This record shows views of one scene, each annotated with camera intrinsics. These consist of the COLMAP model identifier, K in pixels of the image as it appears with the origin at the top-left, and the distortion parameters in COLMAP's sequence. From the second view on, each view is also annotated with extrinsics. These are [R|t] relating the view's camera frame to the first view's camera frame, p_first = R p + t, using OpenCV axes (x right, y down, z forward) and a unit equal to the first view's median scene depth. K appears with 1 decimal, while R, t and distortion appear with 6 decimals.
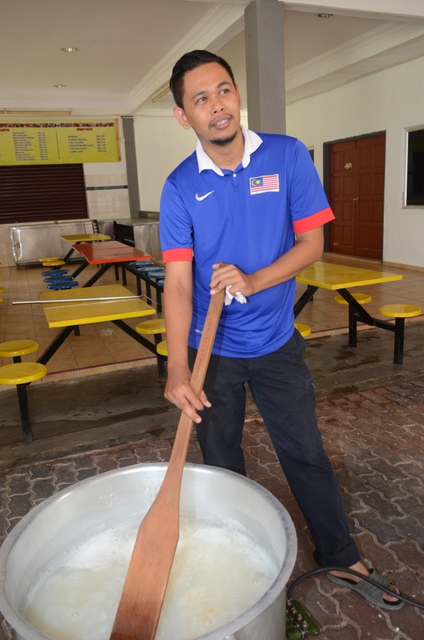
lens RADIAL K [[504.1, 0, 212.0], [0, 504.1, 320.0], [0, 0, 1]] dist [-0.011587, -0.009998]
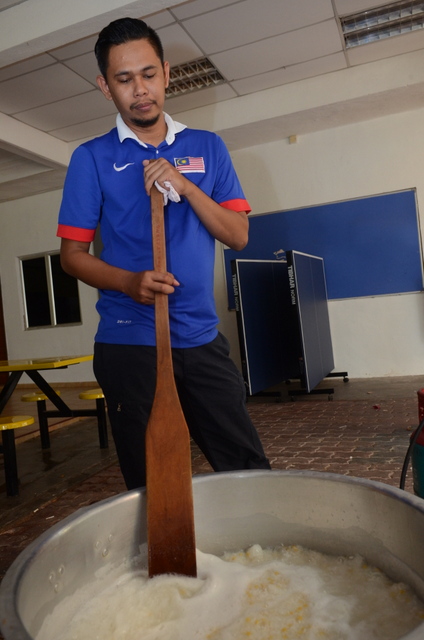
lens RADIAL K [[489.8, 0, 212.0], [0, 489.8, 320.0], [0, 0, 1]] dist [-0.016977, -0.006168]
pose [[0.674800, -0.010192, 0.737930, -0.094980], [0.233474, 0.951497, -0.200359, 0.043668], [-0.700096, 0.307490, 0.644450, 0.078827]]
